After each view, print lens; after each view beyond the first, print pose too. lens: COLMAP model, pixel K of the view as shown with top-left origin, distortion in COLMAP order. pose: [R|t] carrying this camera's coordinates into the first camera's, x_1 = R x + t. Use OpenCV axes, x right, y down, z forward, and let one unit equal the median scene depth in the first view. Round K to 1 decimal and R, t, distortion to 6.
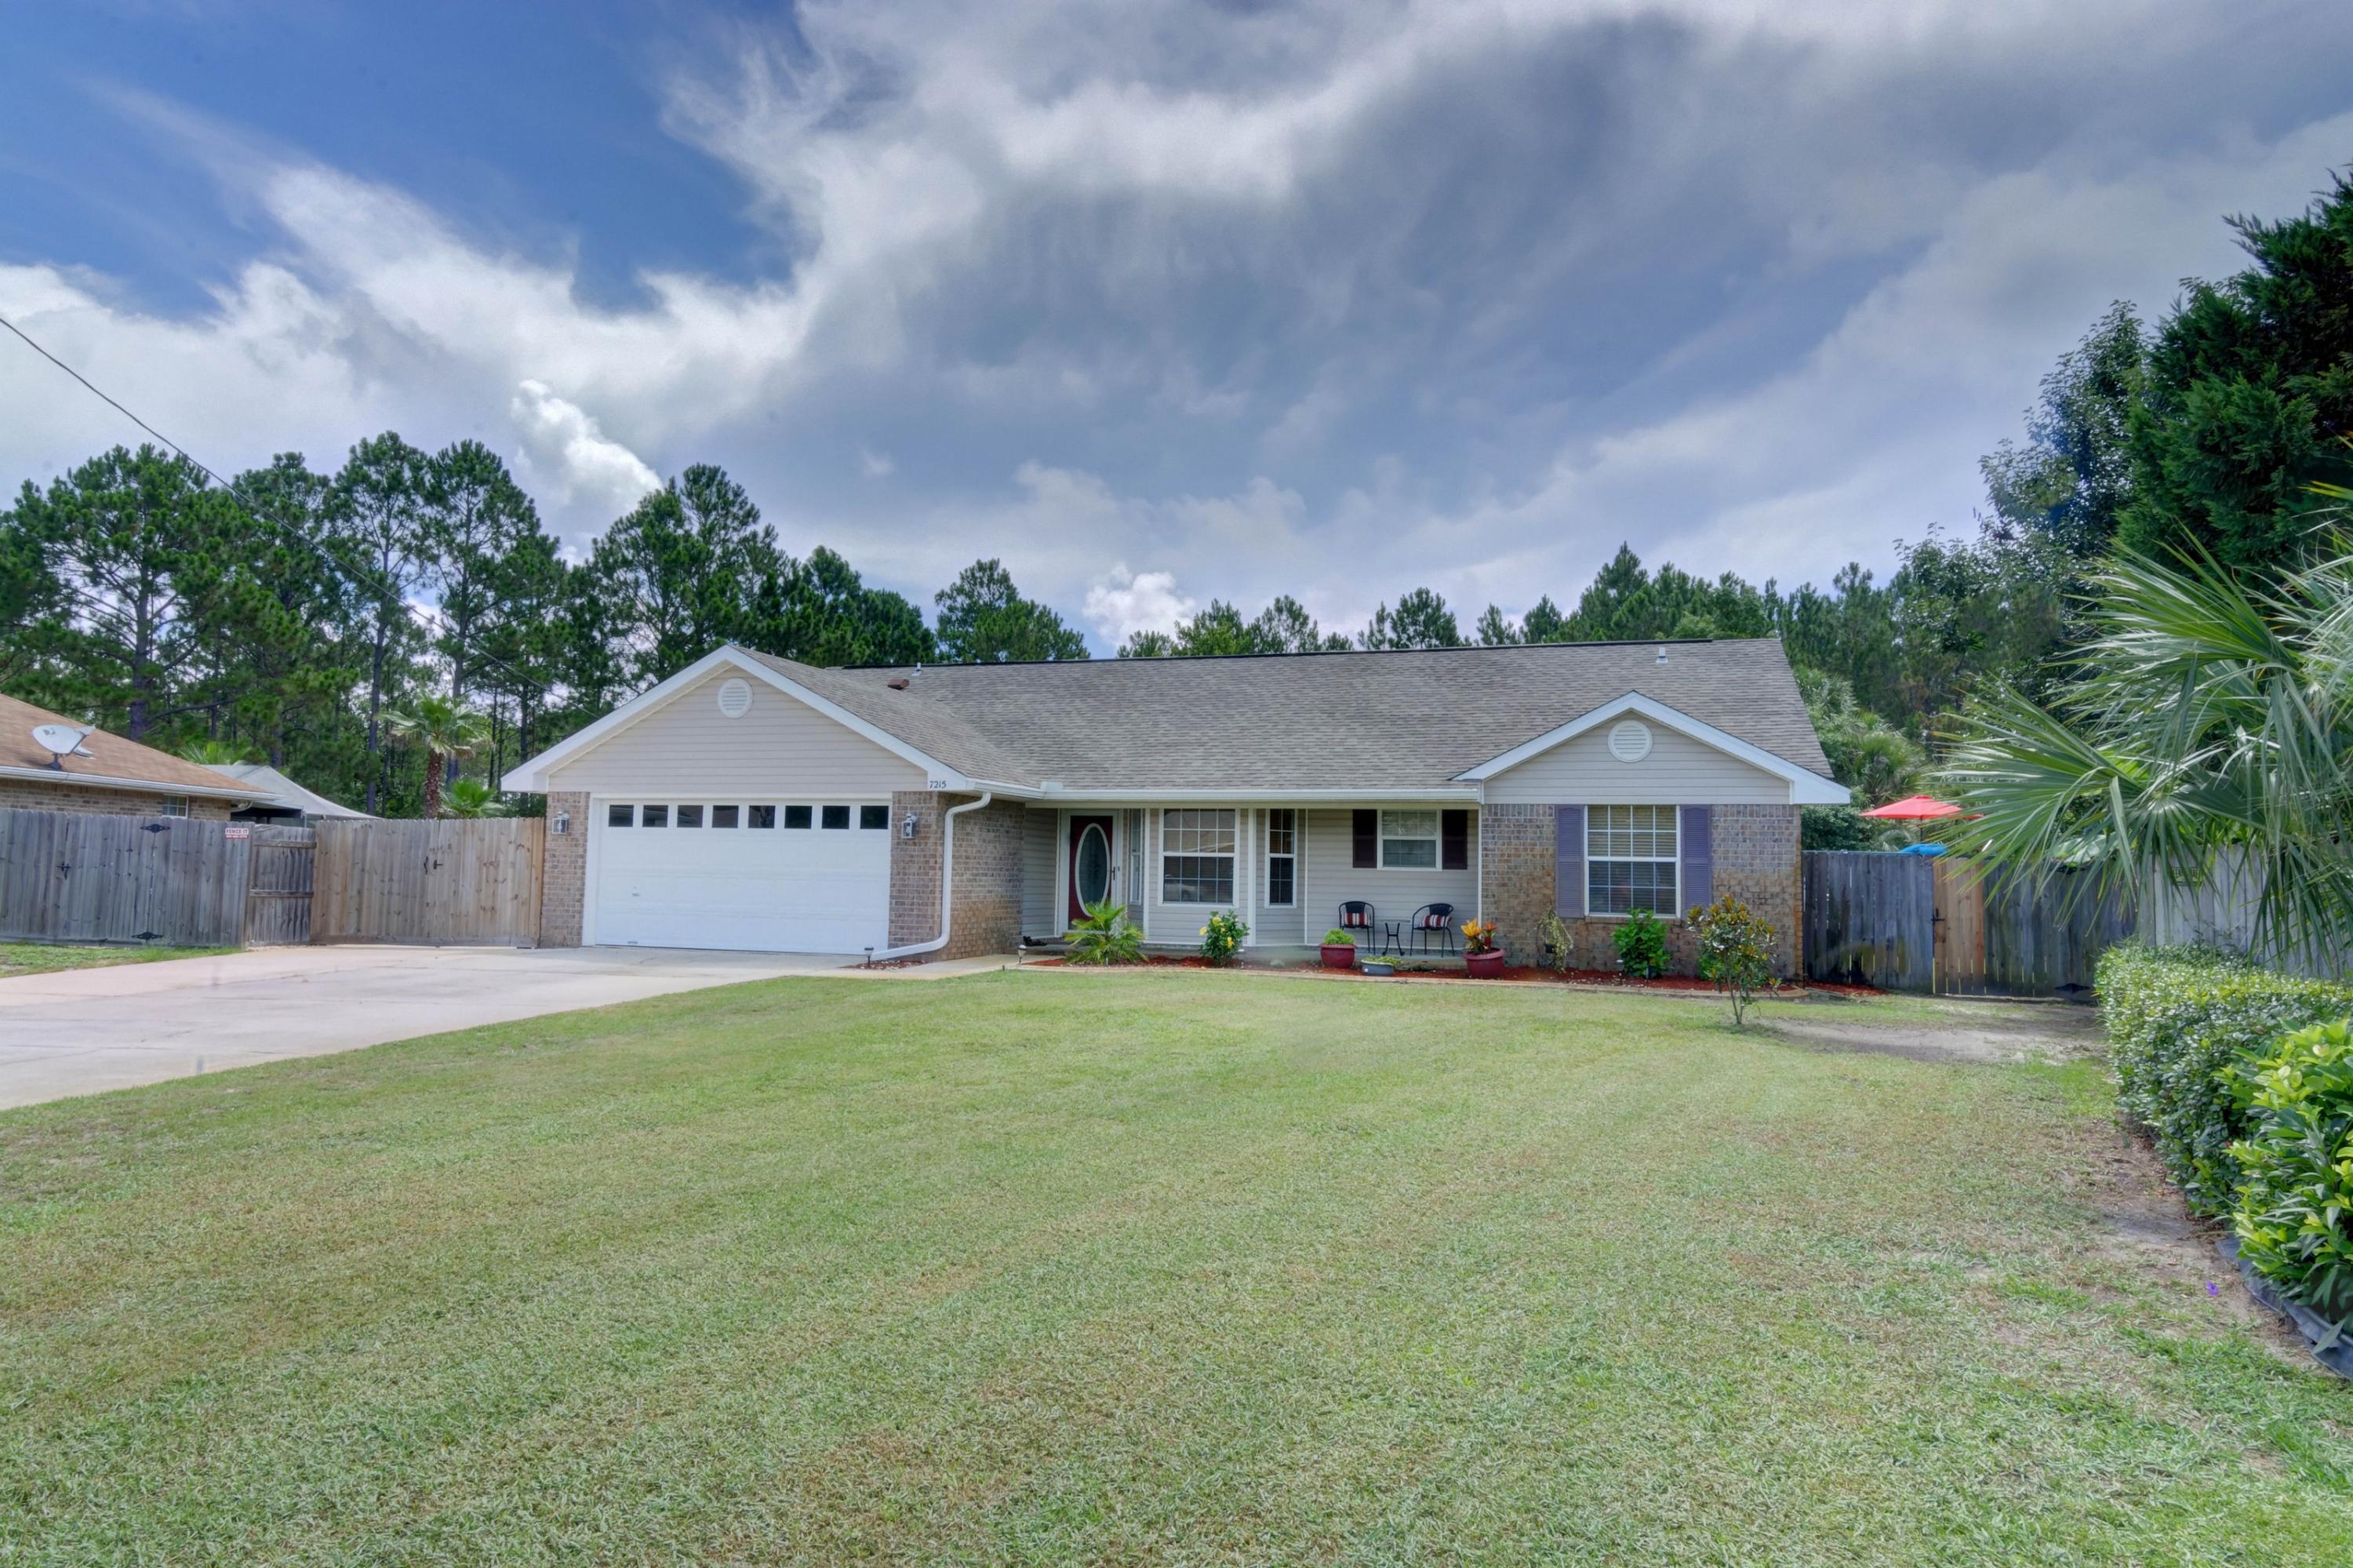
lens RADIAL K [[1373.8, 0, 1176.5], [0, 1373.8, 784.0], [0, 0, 1]] dist [-0.000444, -0.000117]
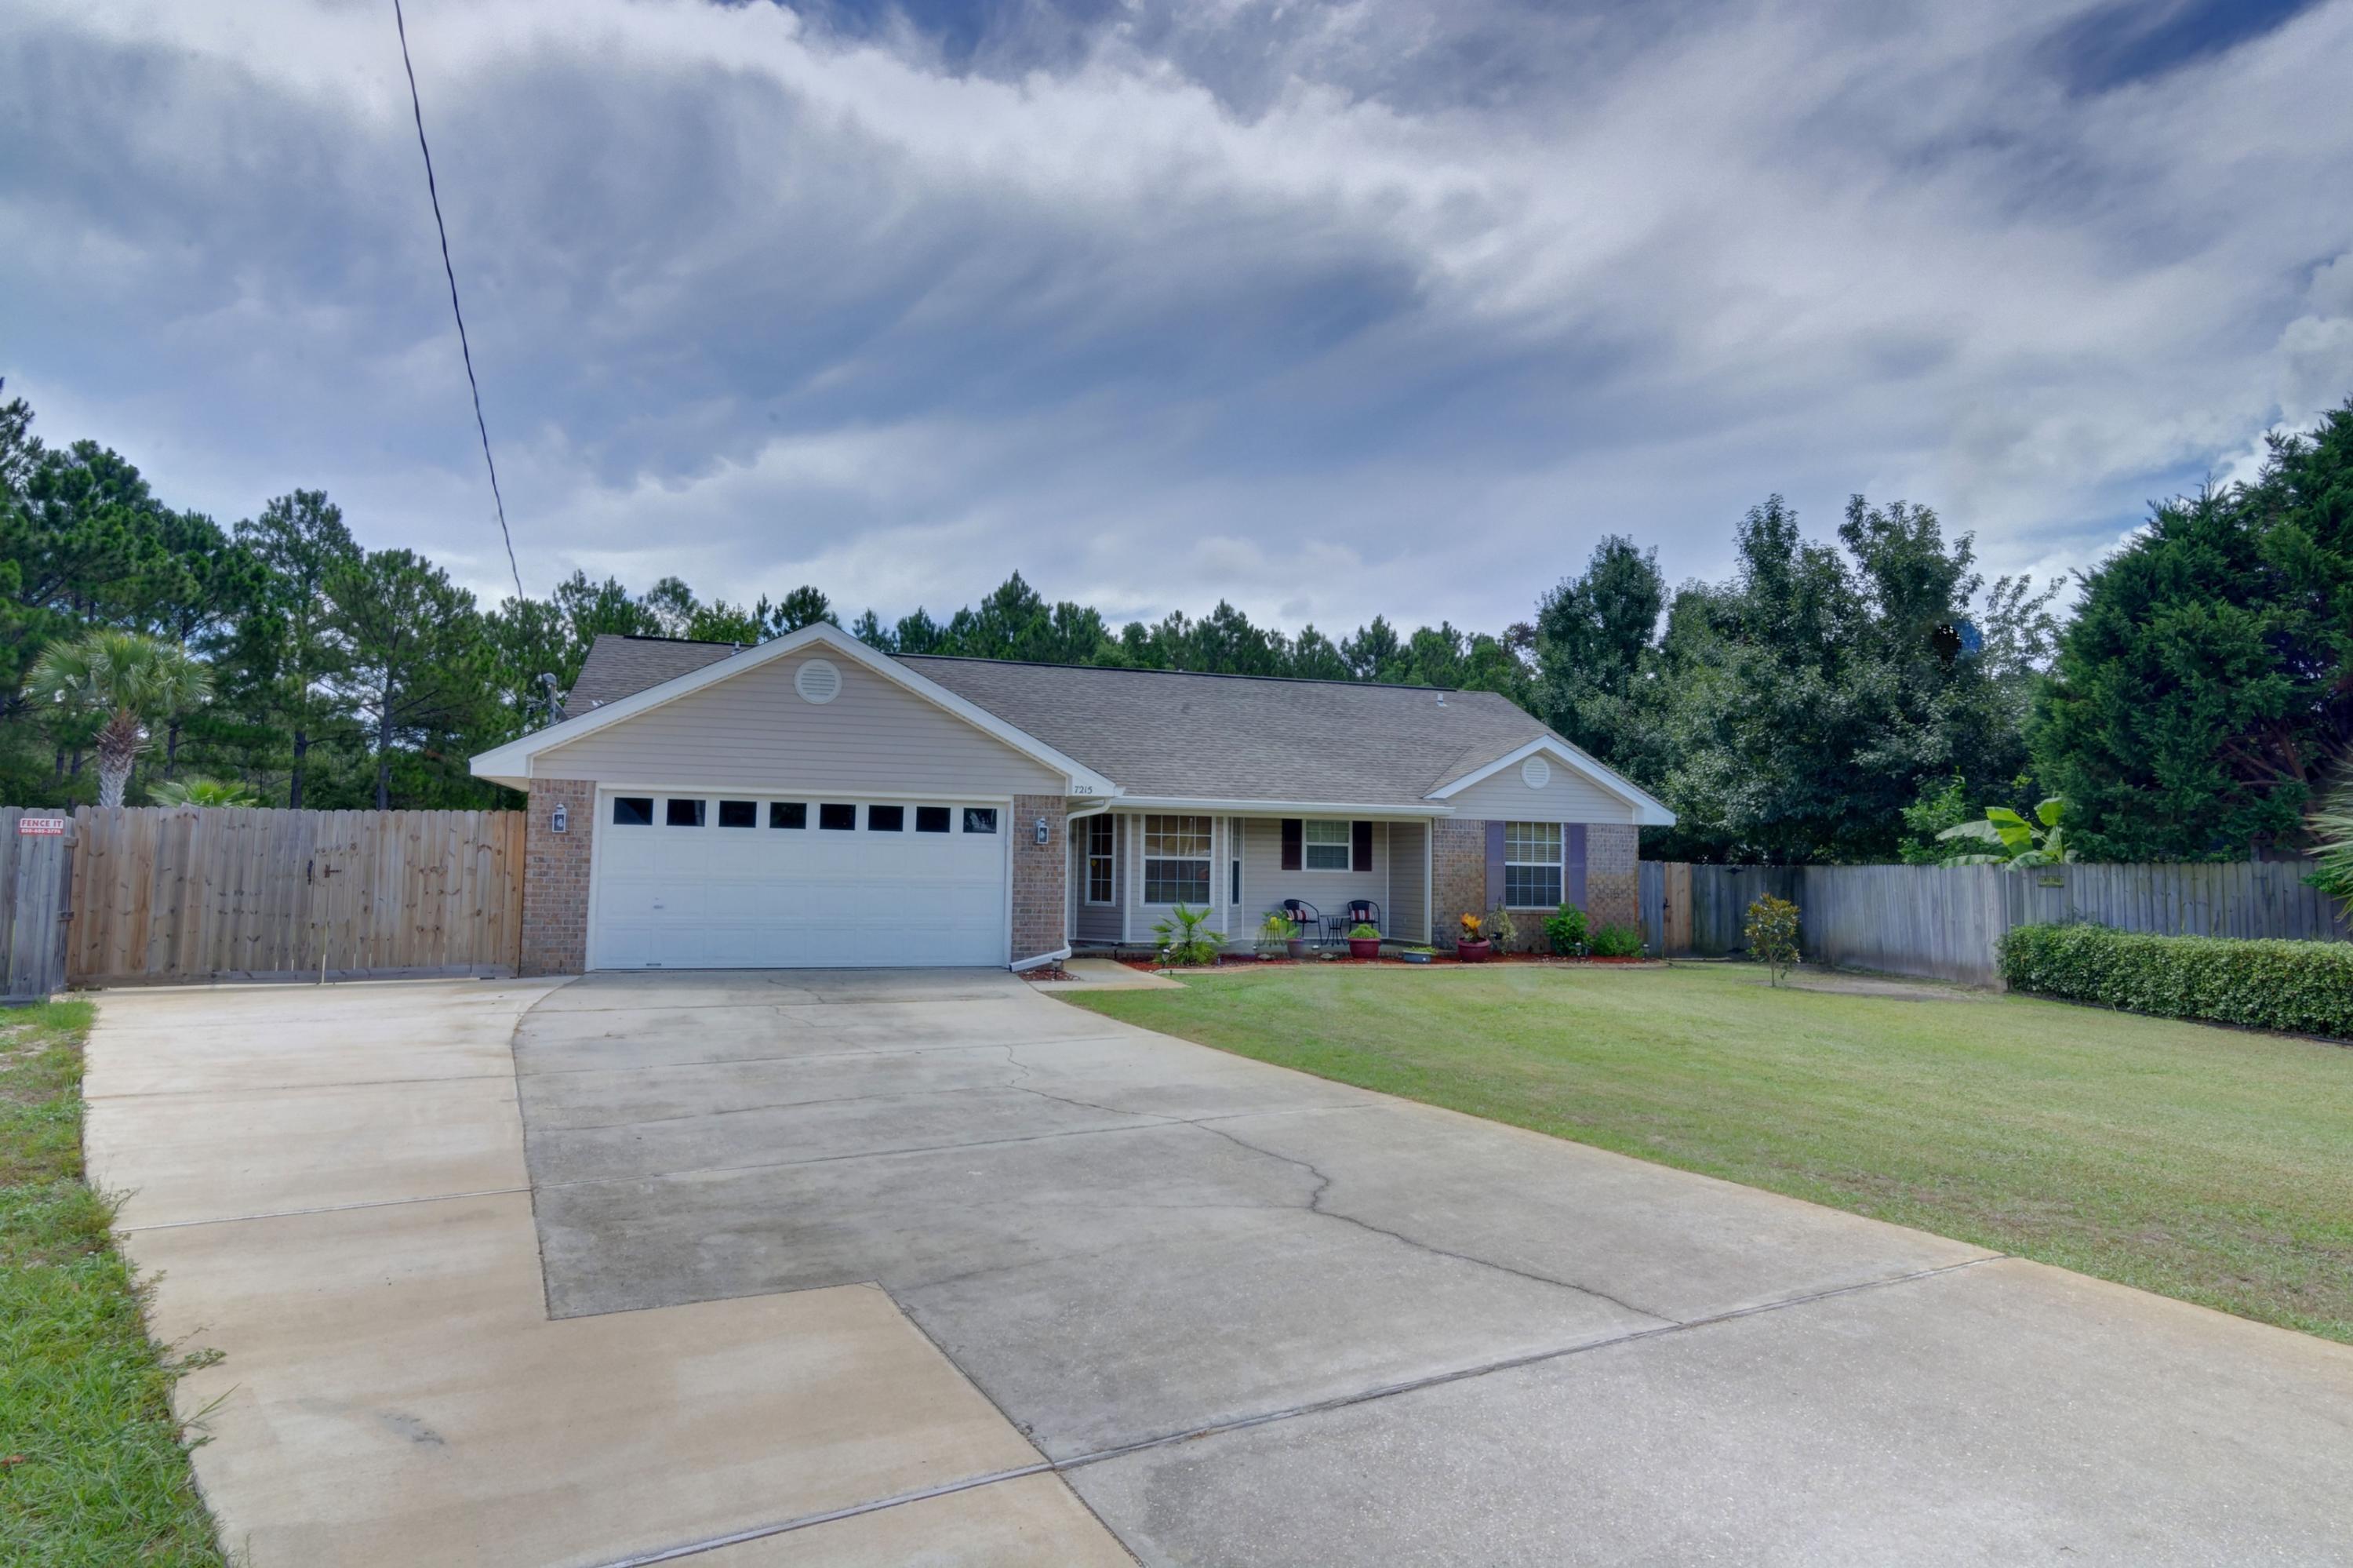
lens RADIAL K [[1297.6, 0, 1176.5], [0, 1297.6, 784.0], [0, 0, 1]] dist [0.003572, 0.000642]
pose [[0.821530, 0.033450, 0.569183, -0.566290], [-0.037322, 0.999291, -0.004858, -0.001560], [-0.568942, -0.017252, 0.822197, 0.171448]]
